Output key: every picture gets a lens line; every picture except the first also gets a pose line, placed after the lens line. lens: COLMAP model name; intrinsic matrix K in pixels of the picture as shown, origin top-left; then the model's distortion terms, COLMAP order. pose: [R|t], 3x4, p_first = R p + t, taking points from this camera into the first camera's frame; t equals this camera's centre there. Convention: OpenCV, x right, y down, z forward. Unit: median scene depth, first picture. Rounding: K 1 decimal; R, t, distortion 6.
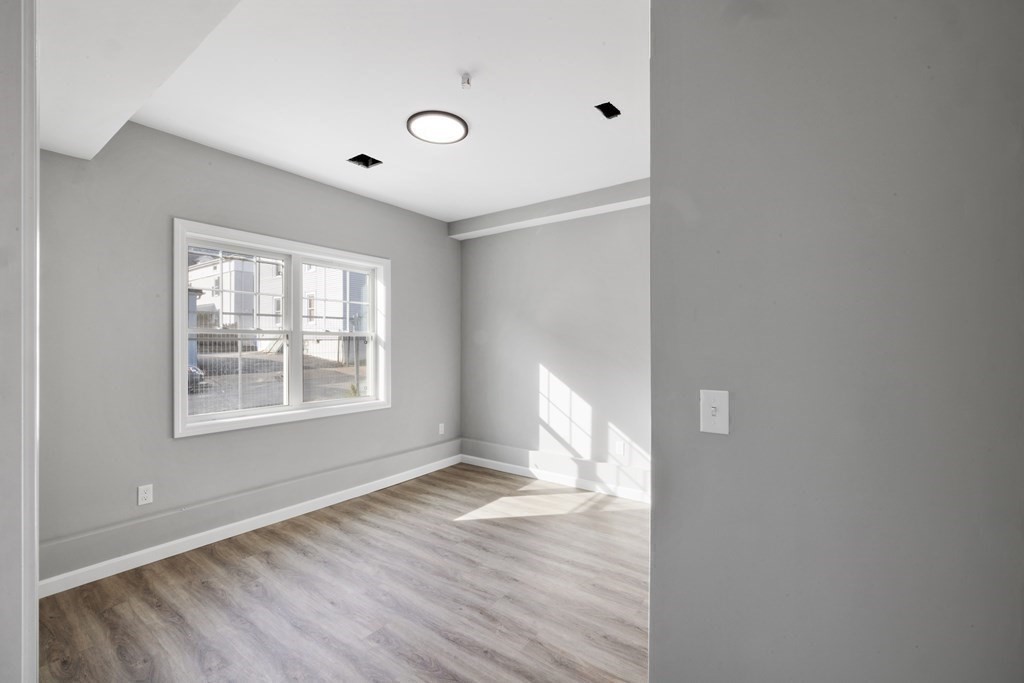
lens RADIAL K [[438.3, 0, 508.5], [0, 438.3, 345.7], [0, 0, 1]] dist [0.000398, 0.000032]
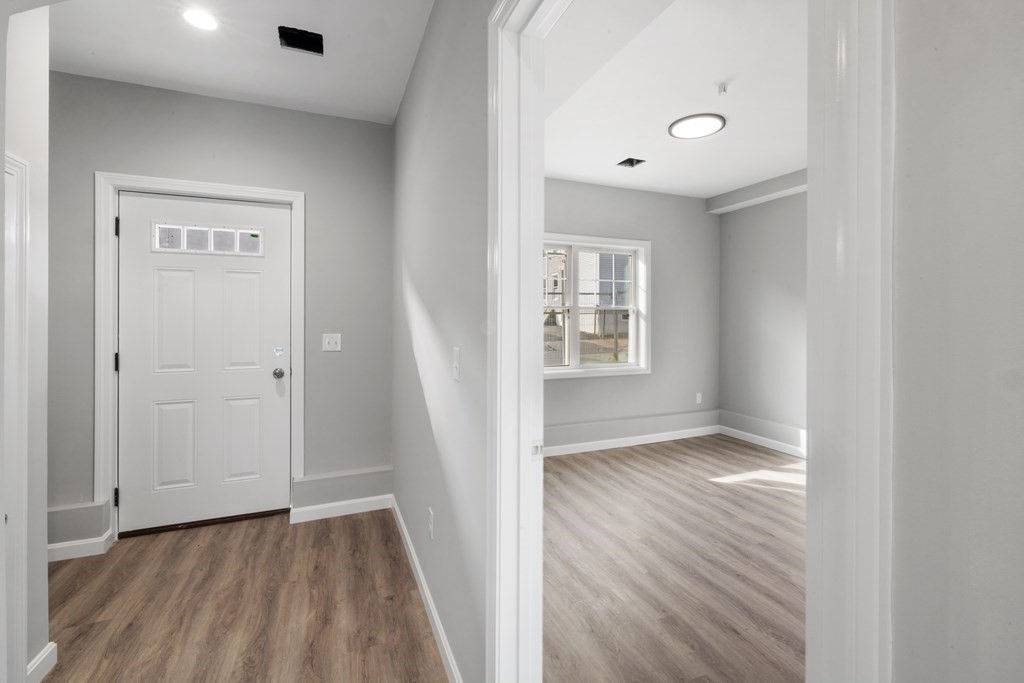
lens RADIAL K [[449.8, 0, 513.2], [0, 449.8, 320.9], [0, 0, 1]] dist [0.000906, 0.000165]
pose [[0.855542, 0.004016, -0.517718, 0.030105], [-0.002138, 0.999989, 0.004223, 0.003201], [0.517729, -0.002506, 0.855541, -0.192197]]
